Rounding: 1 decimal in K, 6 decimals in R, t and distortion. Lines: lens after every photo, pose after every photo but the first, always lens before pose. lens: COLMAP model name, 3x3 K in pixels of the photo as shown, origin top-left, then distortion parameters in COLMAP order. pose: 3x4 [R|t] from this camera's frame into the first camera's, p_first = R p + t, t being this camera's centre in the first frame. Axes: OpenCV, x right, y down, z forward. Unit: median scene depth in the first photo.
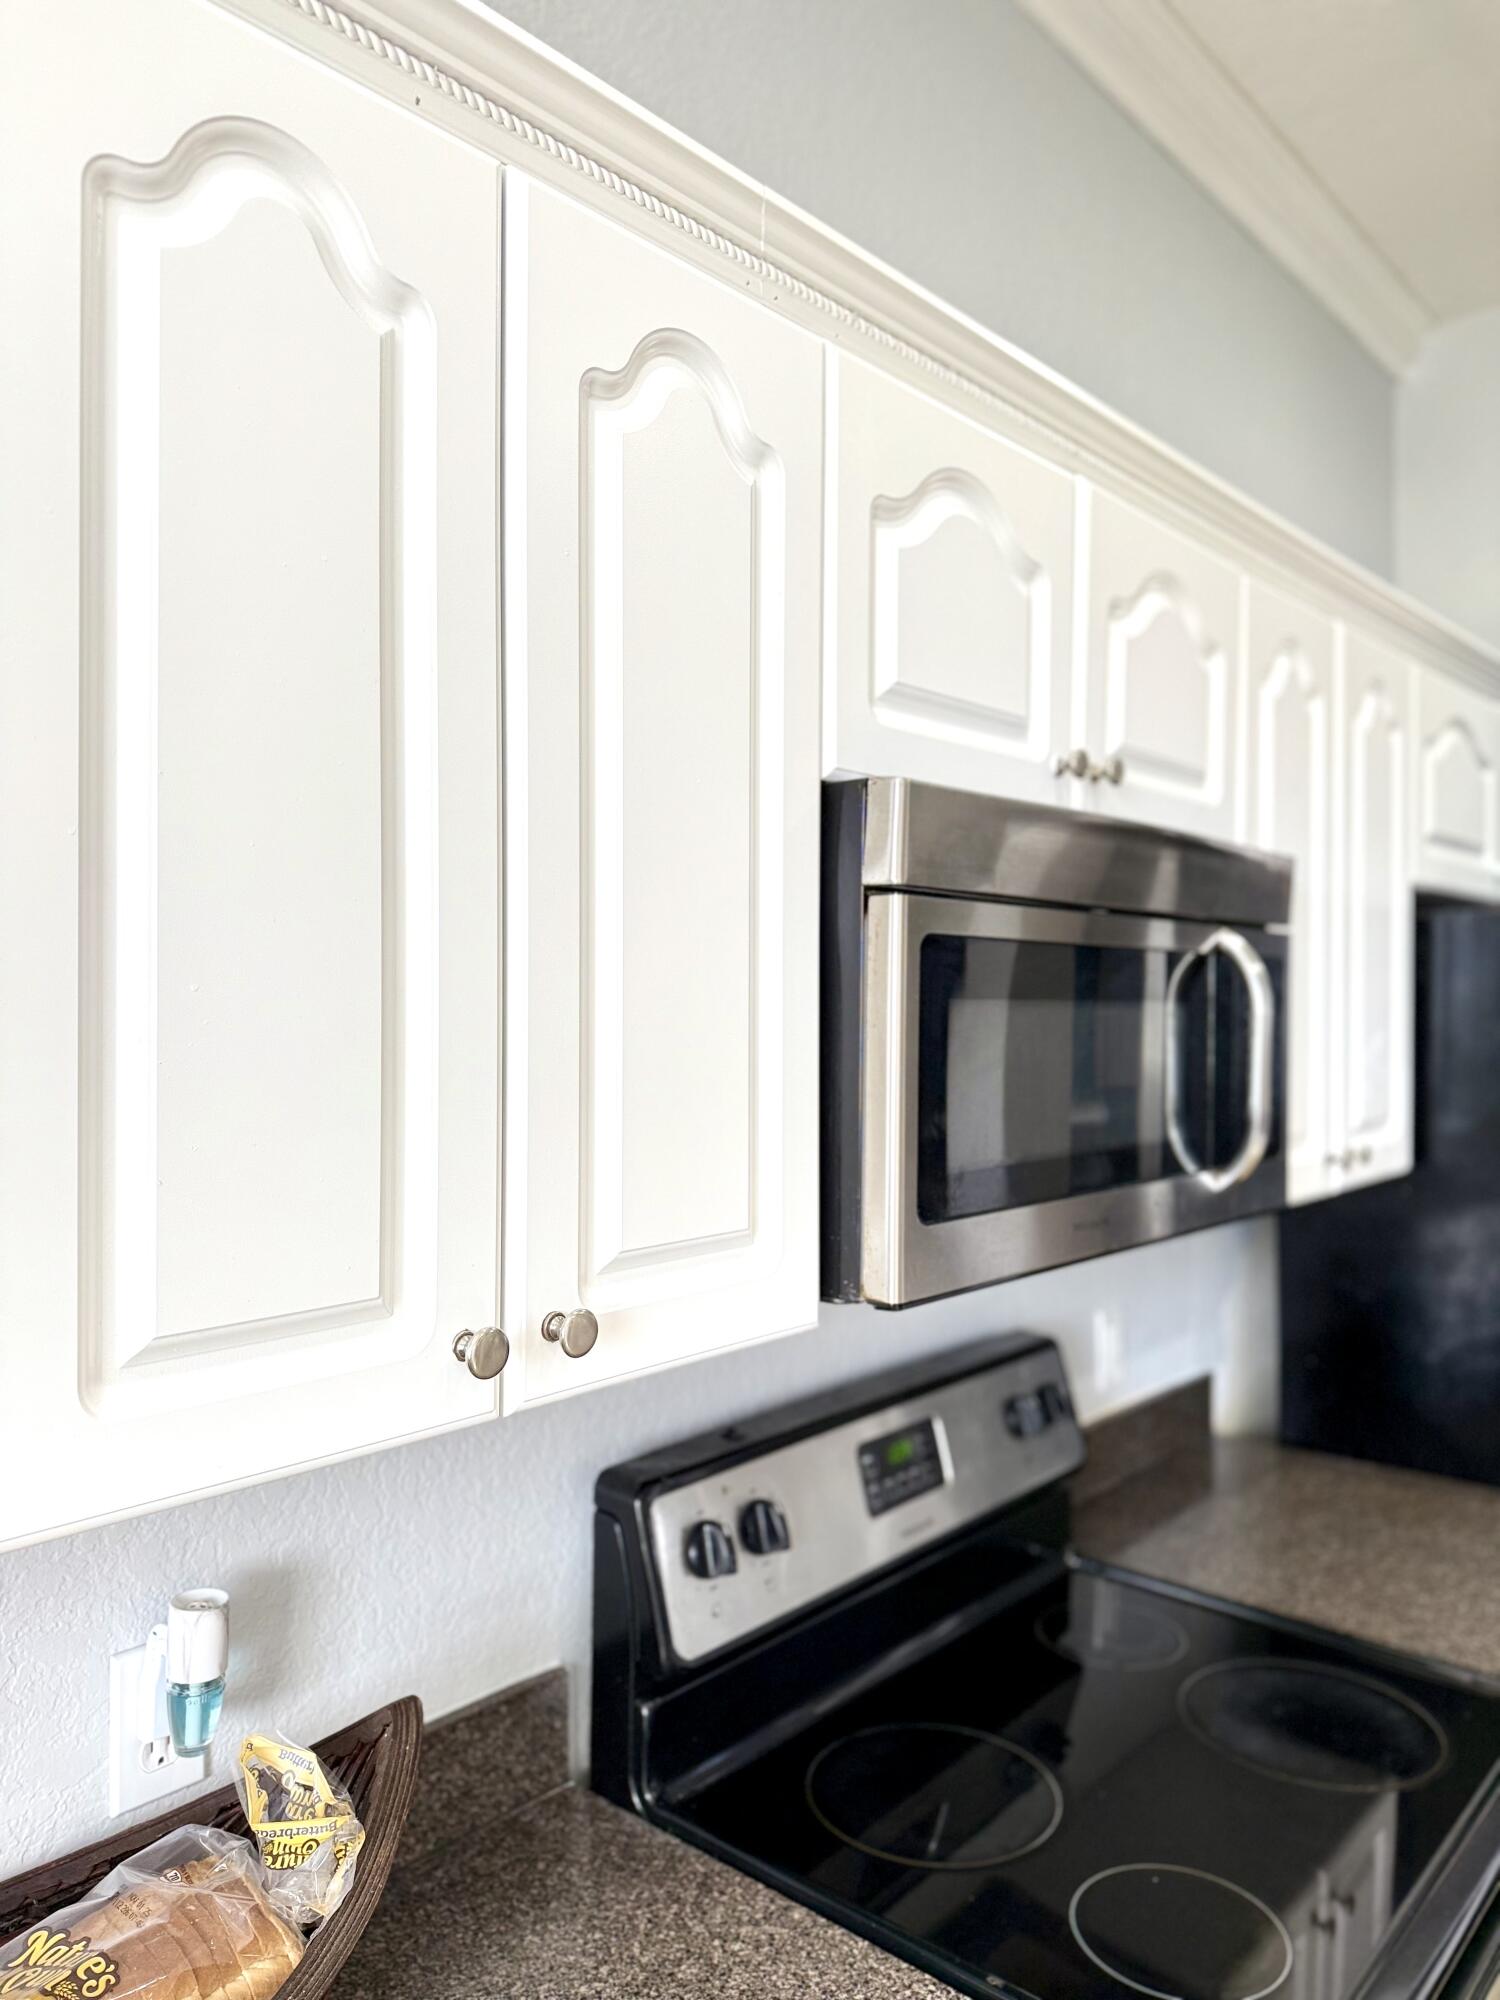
lens RADIAL K [[1419.0, 0, 750.0], [0, 1419.0, 1000.0], [0, 0, 1]] dist [0.109043, -0.168012]
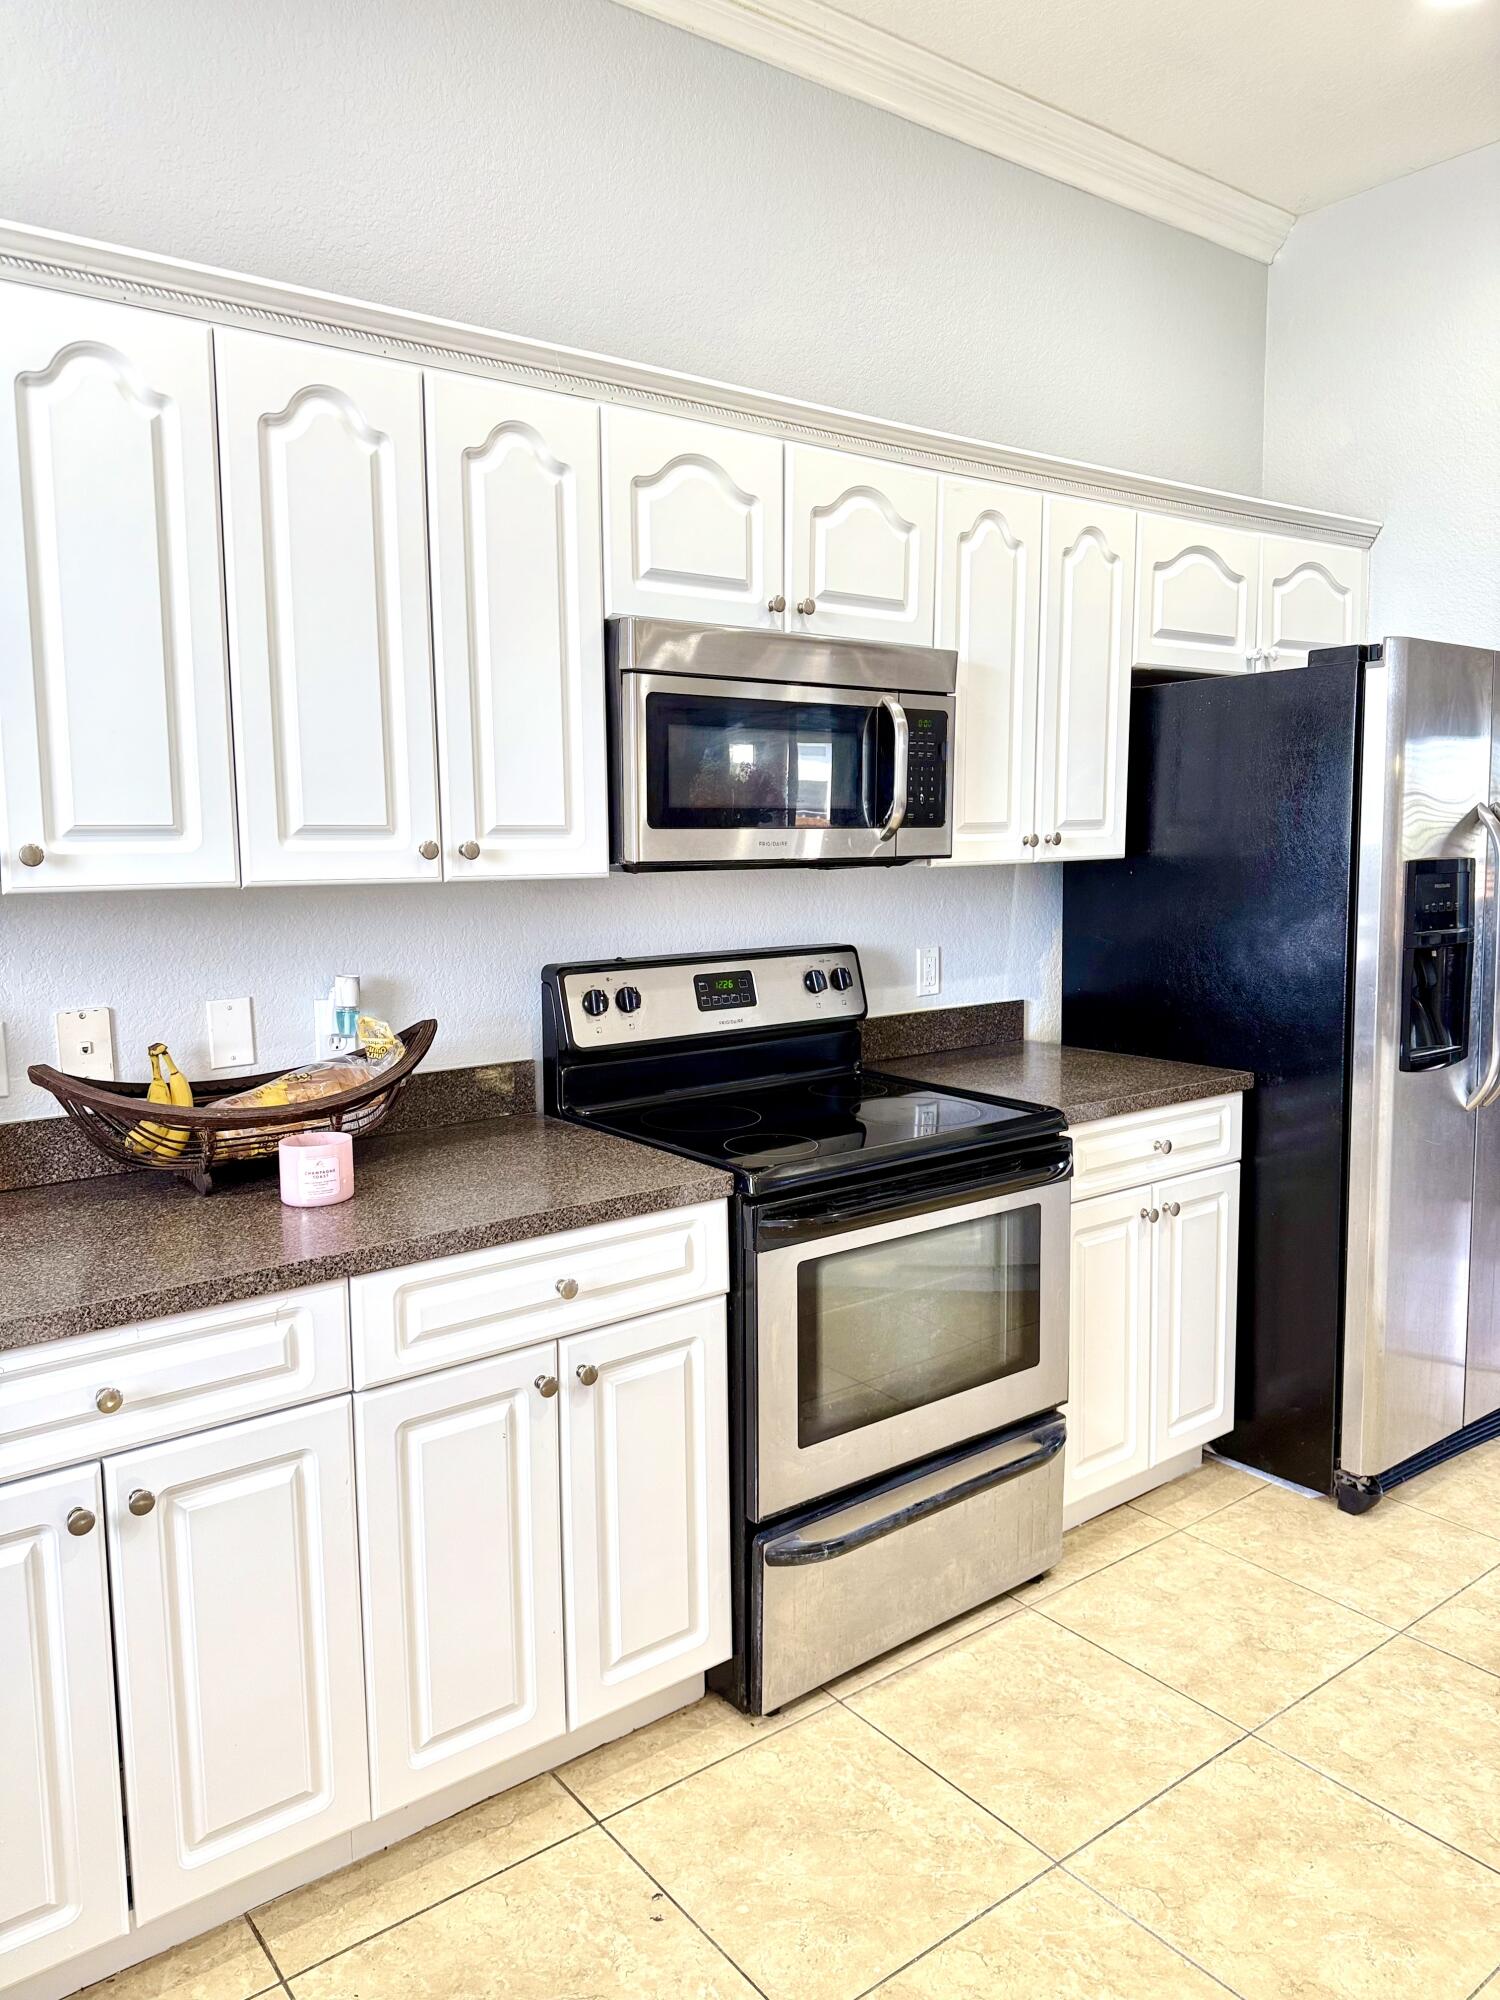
lens RADIAL K [[1419.0, 0, 750.0], [0, 1419.0, 1000.0], [0, 0, 1]] dist [0.109043, -0.168012]
pose [[0.982167, 0.008778, -0.187806, 0.582578], [0.012777, 0.993484, 0.113256, 0.149574], [0.187577, -0.113636, 0.975655, -0.971632]]
